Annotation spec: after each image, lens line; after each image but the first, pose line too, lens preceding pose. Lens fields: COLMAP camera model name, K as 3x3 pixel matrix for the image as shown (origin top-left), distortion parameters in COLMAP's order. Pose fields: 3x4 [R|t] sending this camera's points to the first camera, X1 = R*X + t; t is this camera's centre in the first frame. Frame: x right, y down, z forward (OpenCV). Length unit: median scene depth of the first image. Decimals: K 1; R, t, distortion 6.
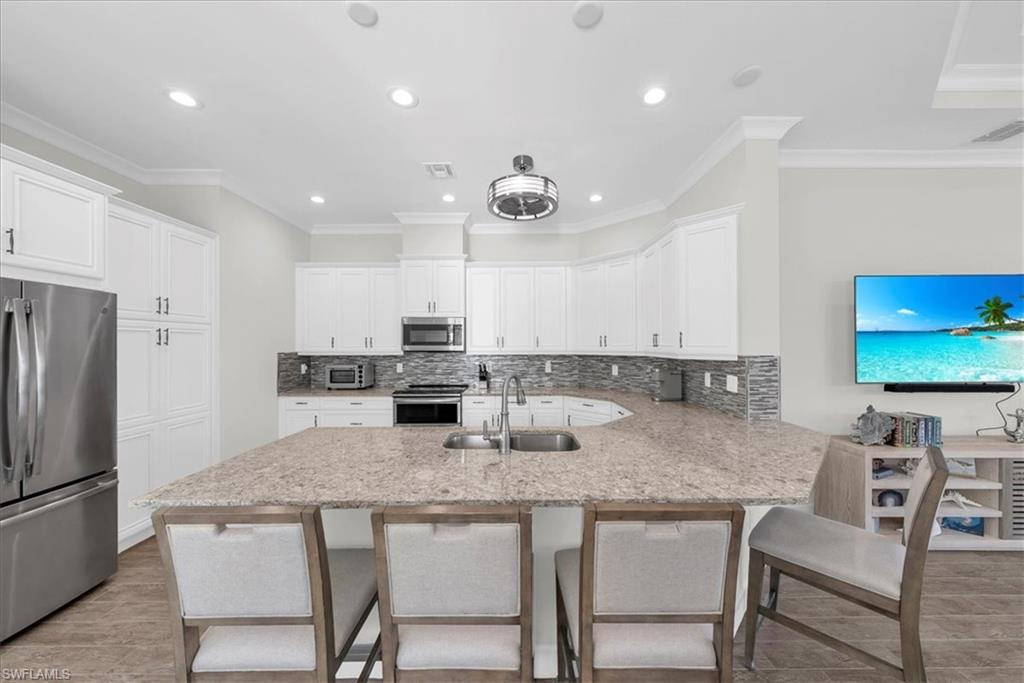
lens RADIAL K [[352.1, 0, 513.0], [0, 352.1, 345.4], [0, 0, 1]] dist [-0.000402, 0.000142]
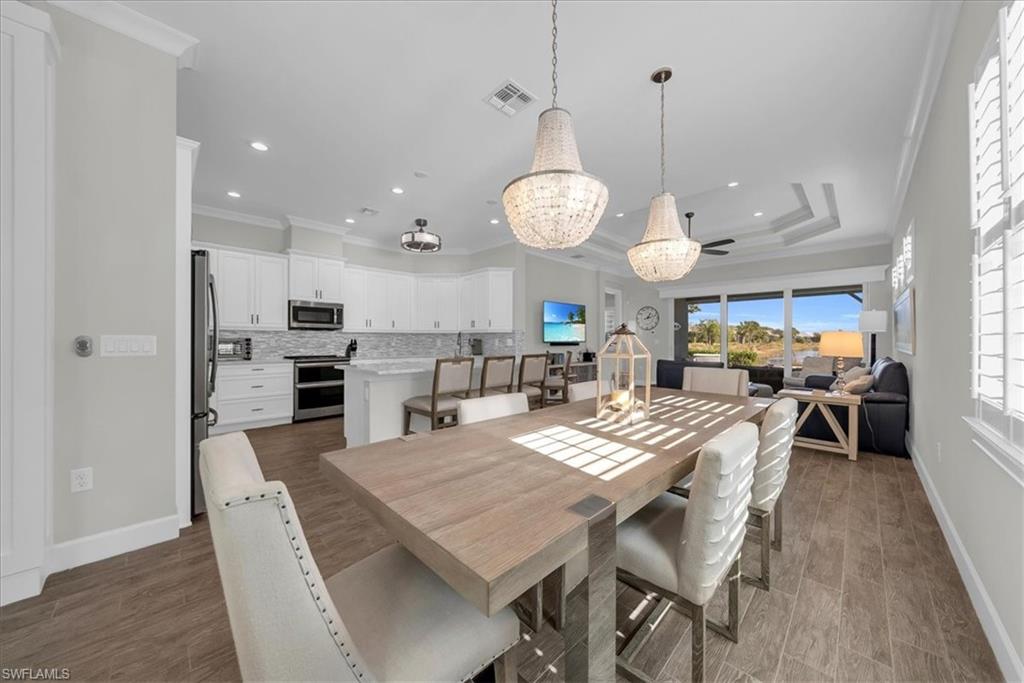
lens RADIAL K [[352.1, 0, 514.5], [0, 352.1, 340.9], [0, 0, 1]] dist [-0.000402, 0.000142]
pose [[0.707963, 0.003210, 0.706242, -0.636493], [-0.000878, 0.999993, -0.003665, 0.068464], [-0.706249, 0.001975, 0.707961, -0.431410]]
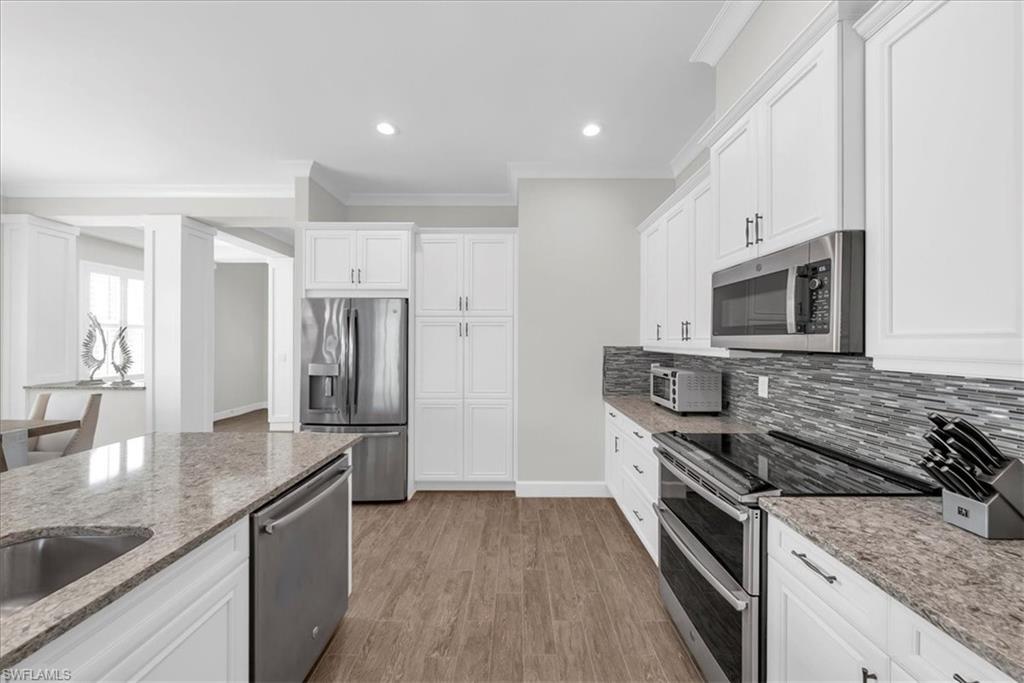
lens RADIAL K [[352.1, 0, 514.8], [0, 352.1, 339.3], [0, 0, 1]] dist [-0.000402, 0.000142]
pose [[0.002643, -0.002411, -0.999994, 0.135567], [-0.004714, 0.999986, -0.002424, 0.007033], [0.999985, 0.004720, 0.002632, 0.754407]]
